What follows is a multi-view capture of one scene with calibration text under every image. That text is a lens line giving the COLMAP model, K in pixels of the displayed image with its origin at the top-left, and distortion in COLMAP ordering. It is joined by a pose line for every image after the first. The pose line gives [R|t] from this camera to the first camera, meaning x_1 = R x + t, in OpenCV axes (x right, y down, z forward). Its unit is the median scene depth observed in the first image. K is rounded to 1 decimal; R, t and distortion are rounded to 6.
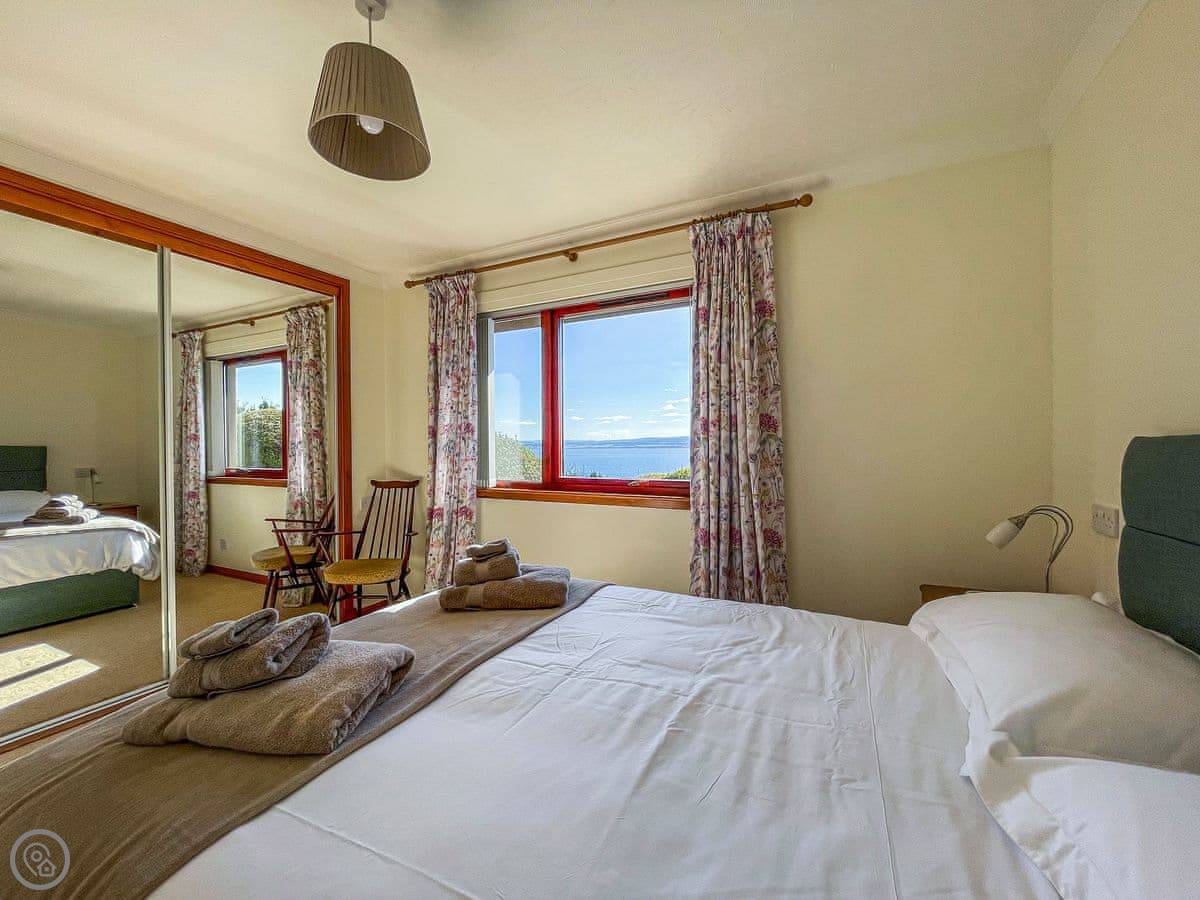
lens RADIAL K [[482.4, 0, 598.8], [0, 482.4, 449.3], [0, 0, 1]] dist [-0.003048, 0.001812]
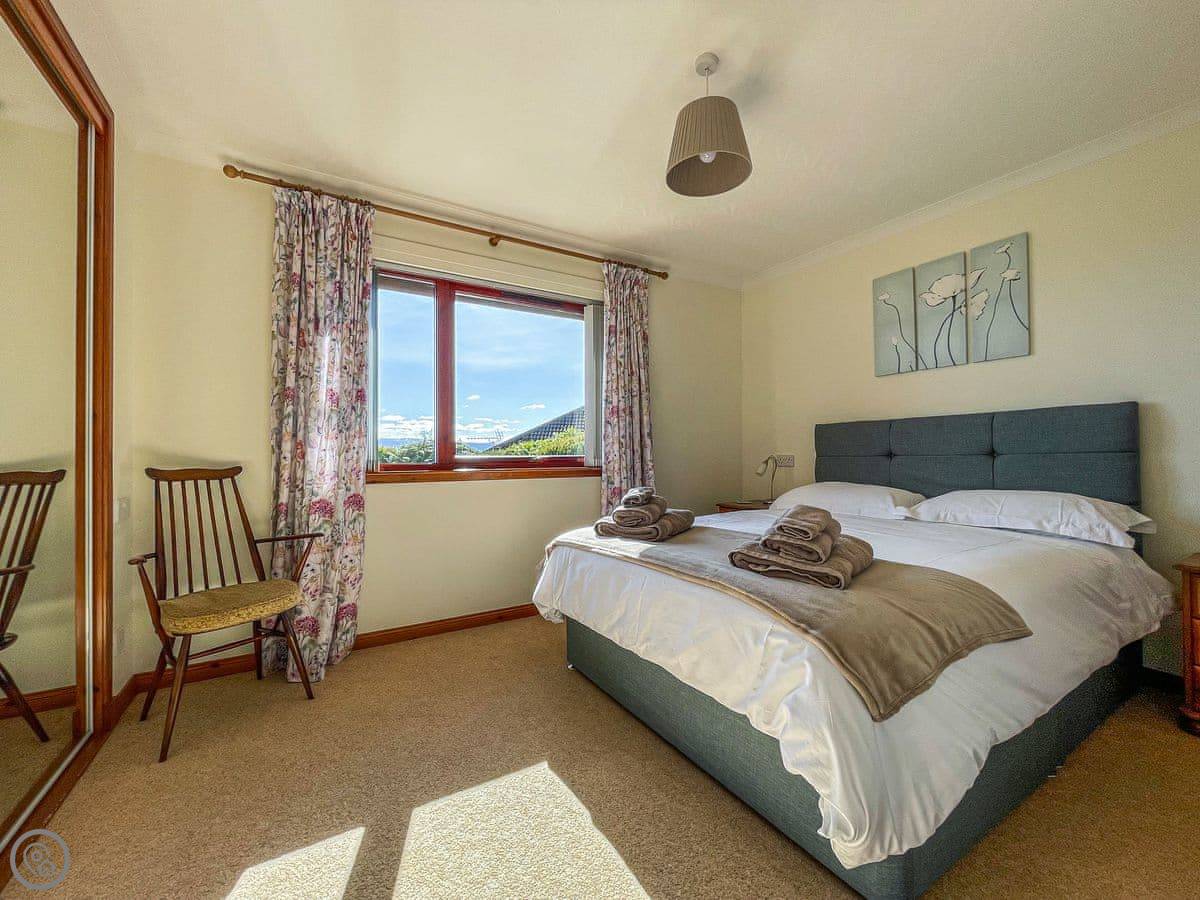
lens RADIAL K [[482.4, 0, 600.3], [0, 482.4, 448.0], [0, 0, 1]] dist [-0.003048, 0.001812]
pose [[0.531956, 0.012565, 0.846678, -0.736408], [0.011301, 0.999696, -0.021936, 0.063278], [-0.846696, 0.021237, 0.531652, 0.243525]]
